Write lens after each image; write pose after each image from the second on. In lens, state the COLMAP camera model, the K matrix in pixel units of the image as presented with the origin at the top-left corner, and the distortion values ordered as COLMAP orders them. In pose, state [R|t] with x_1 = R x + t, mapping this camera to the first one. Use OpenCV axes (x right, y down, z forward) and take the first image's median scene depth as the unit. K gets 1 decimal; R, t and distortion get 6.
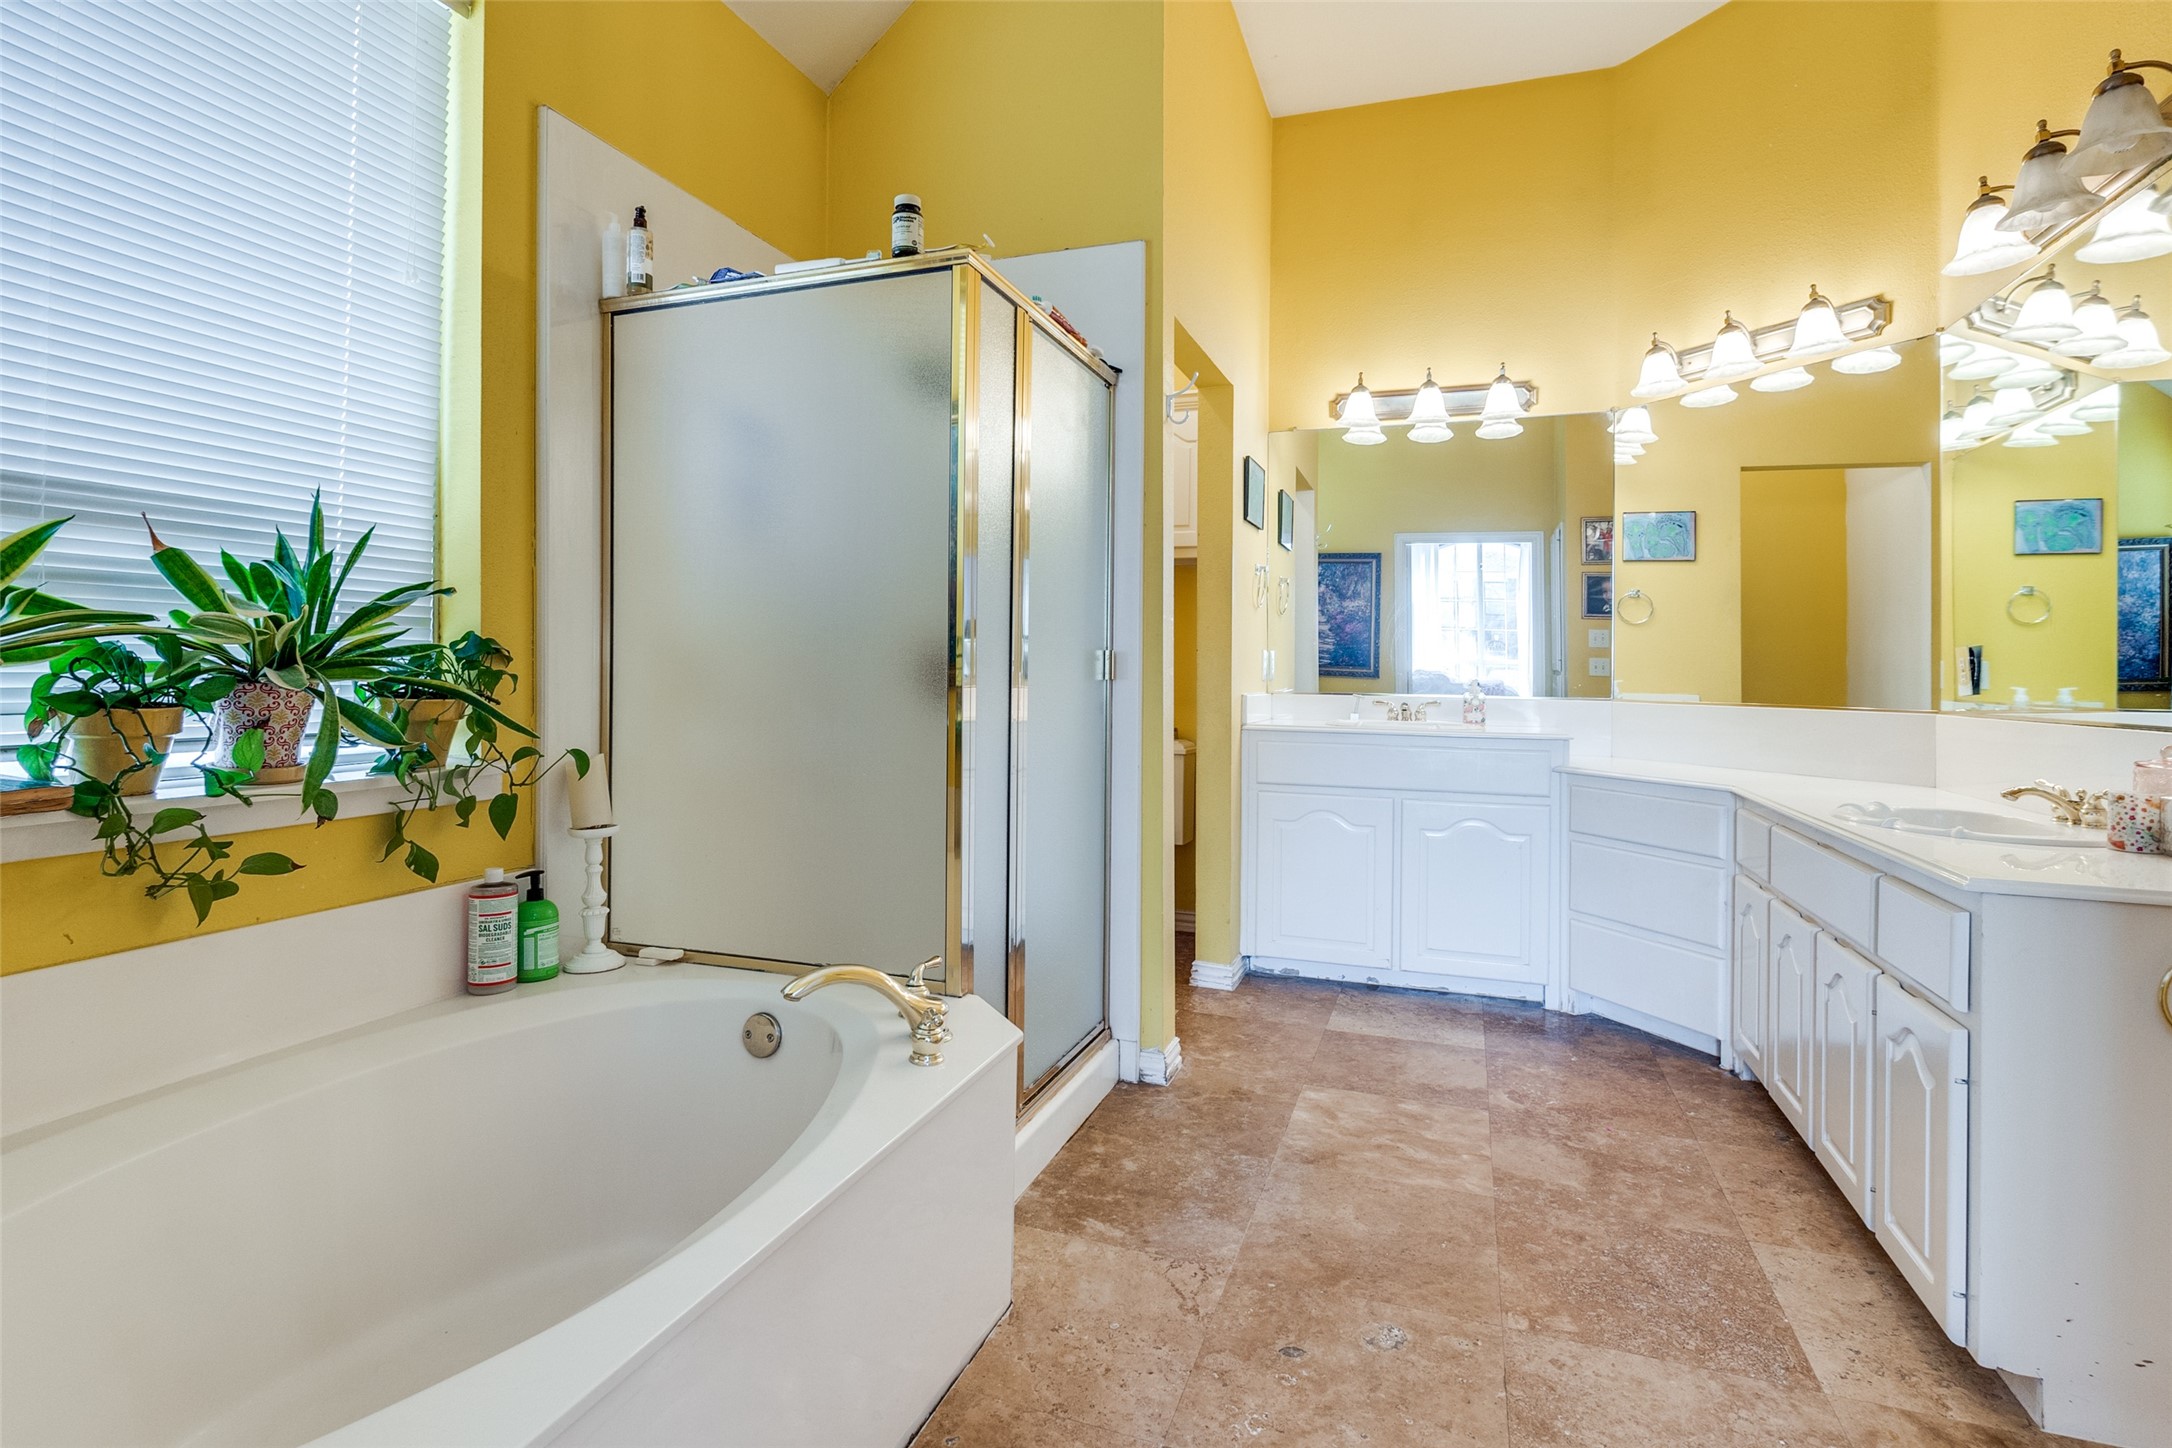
lens RADIAL K [[1003.3, 0, 1104.2], [0, 1003.3, 664.7], [0, 0, 1]] dist [-0.005696, -0.000538]
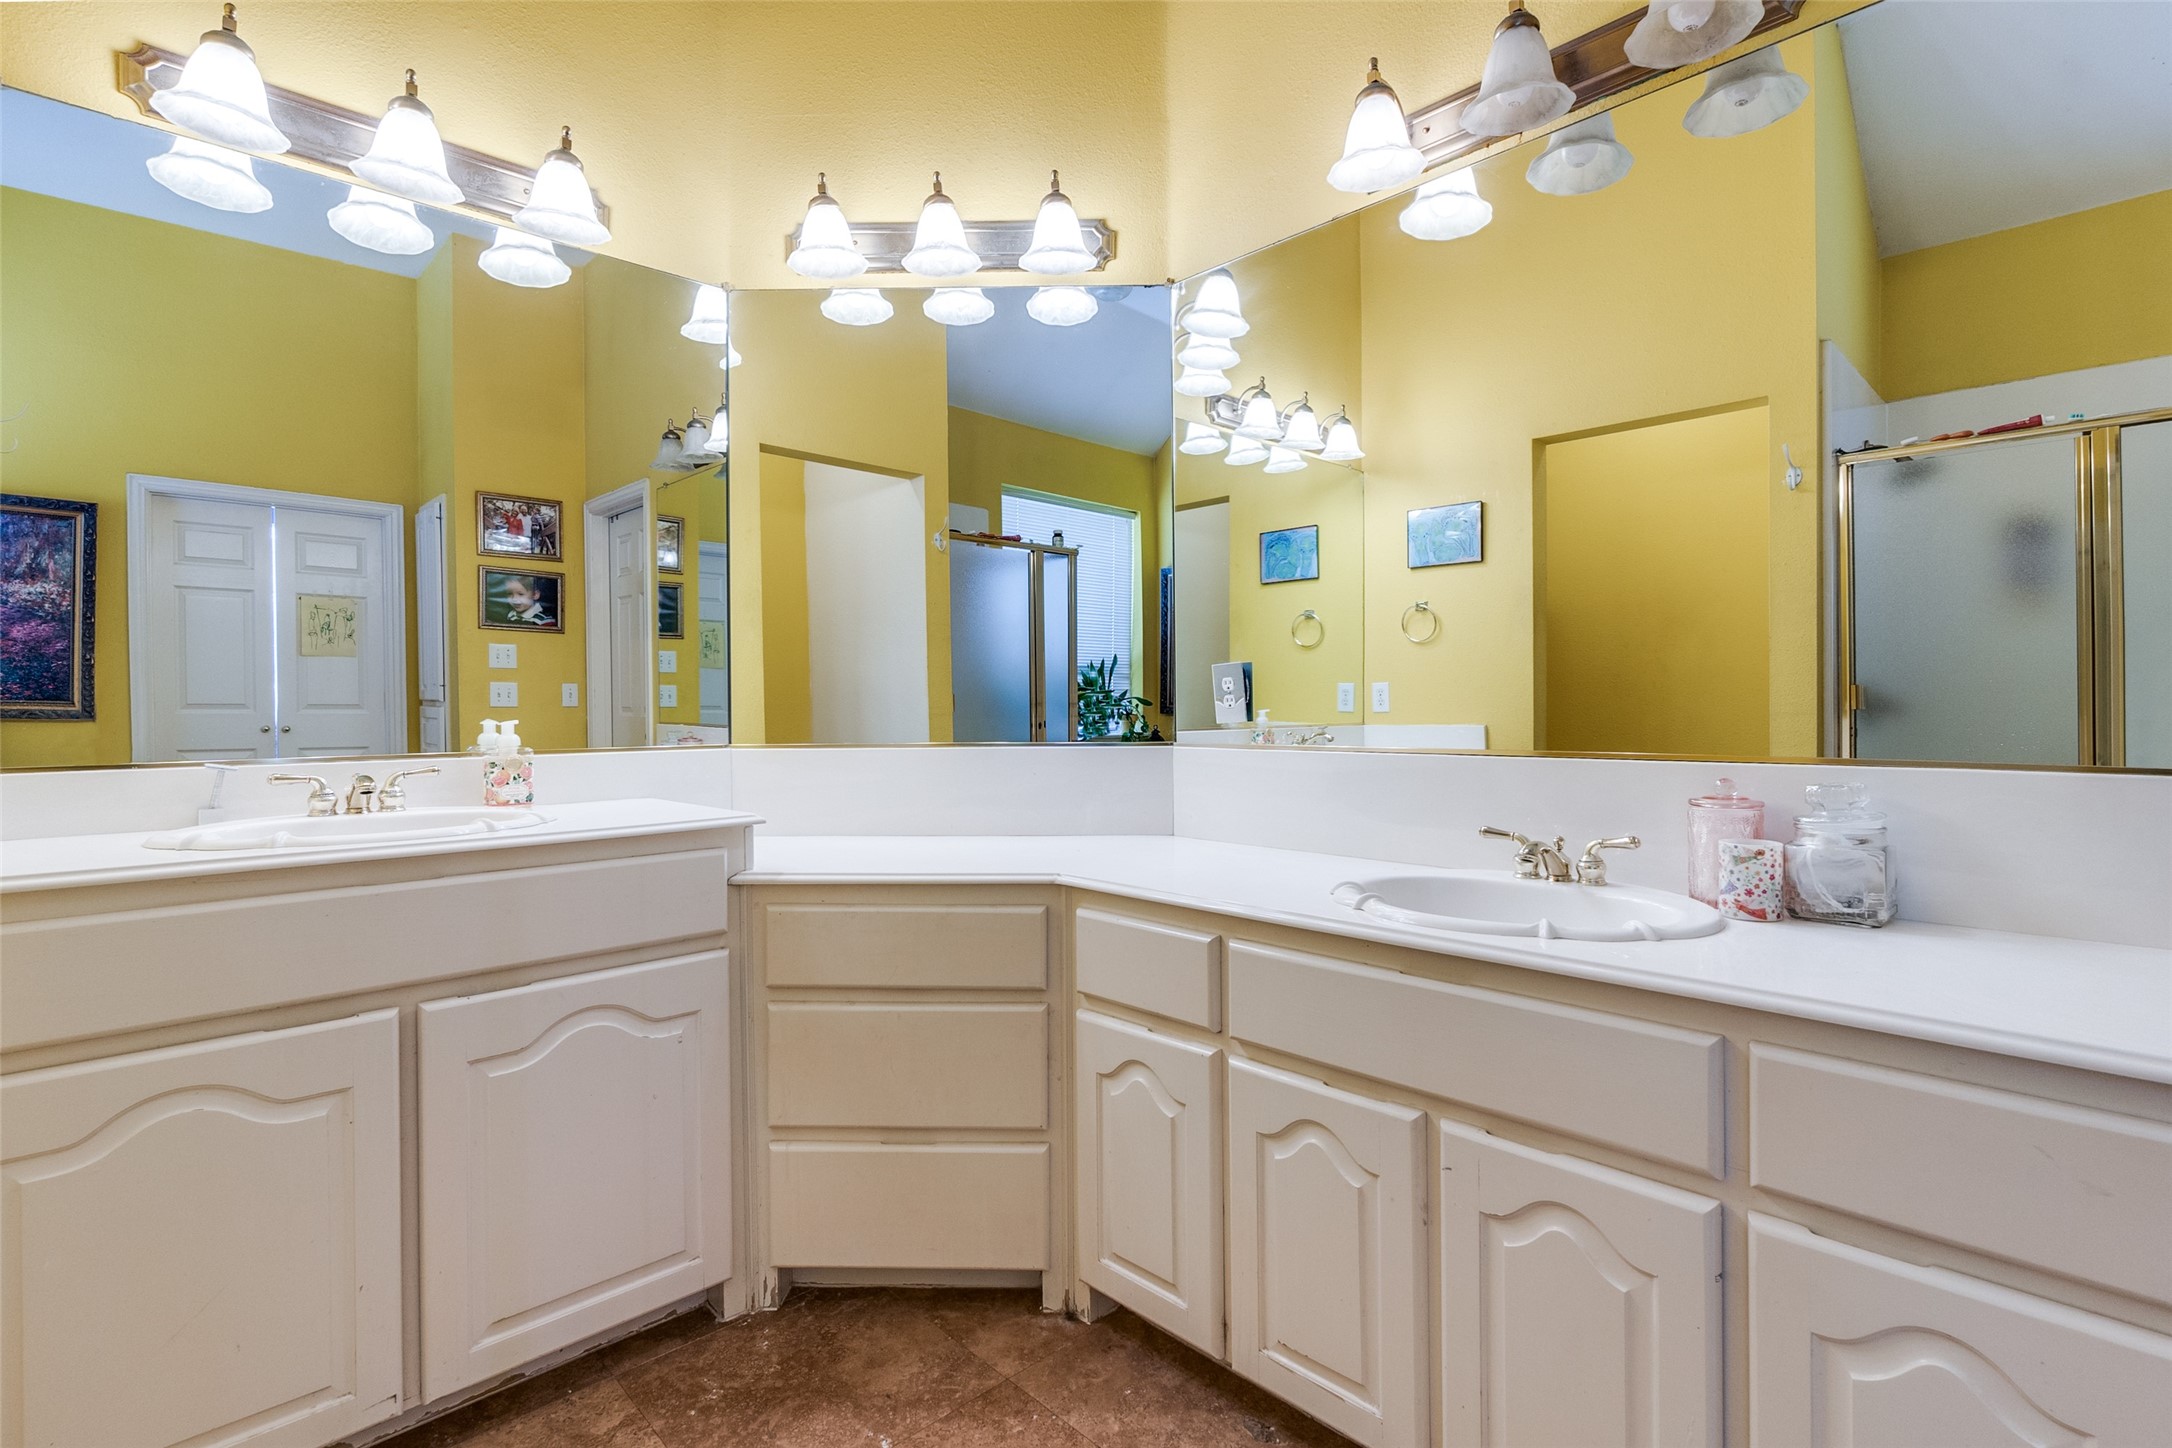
lens RADIAL K [[1003.3, 0, 1071.1], [0, 1003.3, 698.9], [0, 0, 1]] dist [-0.005696, -0.000538]
pose [[0.456873, -0.013314, 0.889432, 0.054424], [0.008940, 0.999906, 0.010375, 0.001346], [-0.889487, 0.003211, 0.456949, 0.661052]]
